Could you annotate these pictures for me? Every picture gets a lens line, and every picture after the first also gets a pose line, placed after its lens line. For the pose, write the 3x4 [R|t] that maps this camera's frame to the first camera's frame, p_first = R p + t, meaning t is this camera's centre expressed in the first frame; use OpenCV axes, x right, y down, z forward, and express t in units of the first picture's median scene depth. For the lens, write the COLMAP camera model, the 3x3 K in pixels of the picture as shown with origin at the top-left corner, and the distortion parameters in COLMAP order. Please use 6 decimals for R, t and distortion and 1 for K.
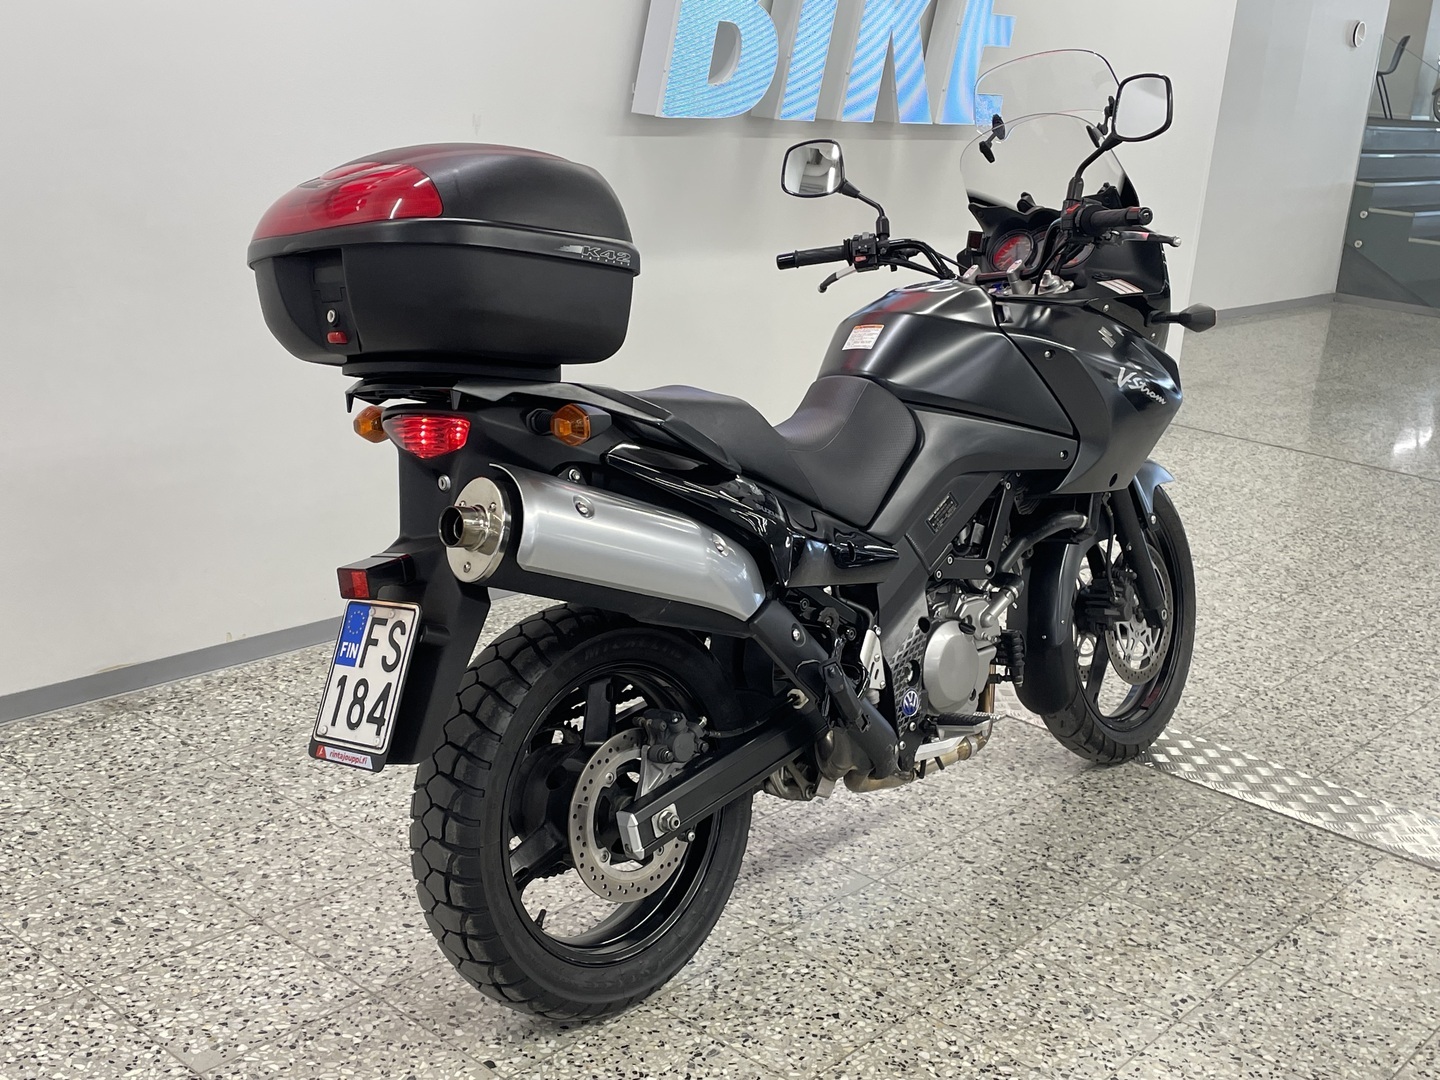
lens RADIAL K [[1675.2, 0, 722.4], [0, 1675.2, 536.7], [0, 0, 1]] dist [0.100354, -0.158949]
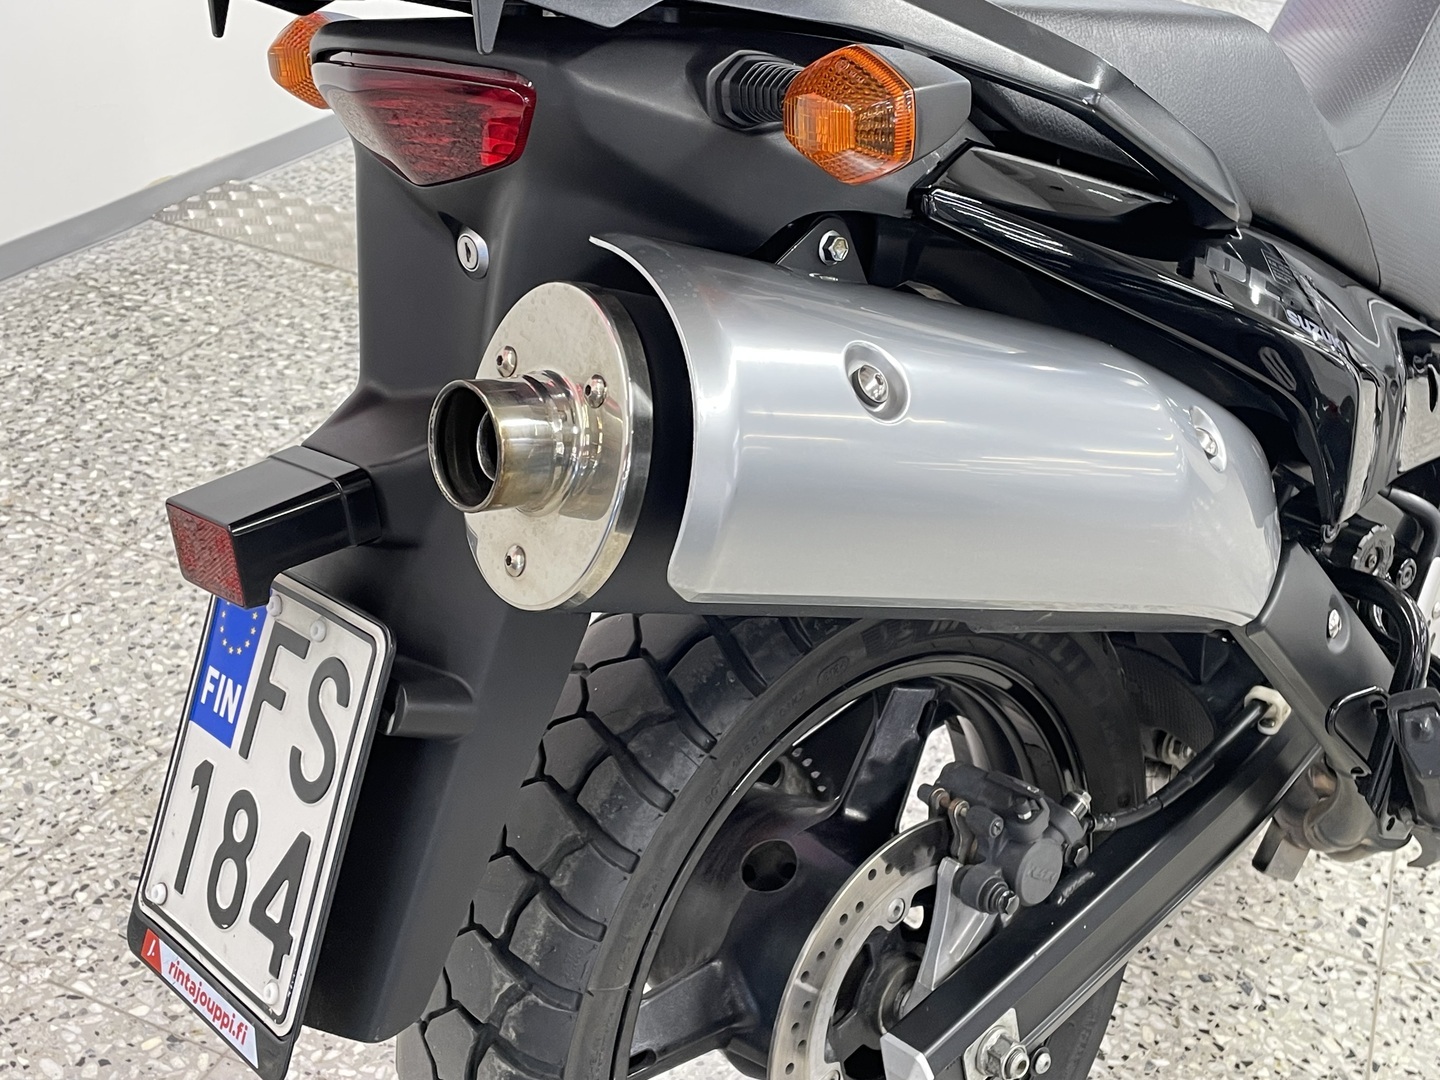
lens RADIAL K [[1675.2, 0, 722.4], [0, 1675.2, 536.7], [0, 0, 1]] dist [0.100354, -0.158949]
pose [[0.995566, 0.057109, -0.074751, -0.084486], [-0.037369, 0.969339, 0.242869, -0.064958], [0.086329, -0.238999, 0.967175, 0.663402]]
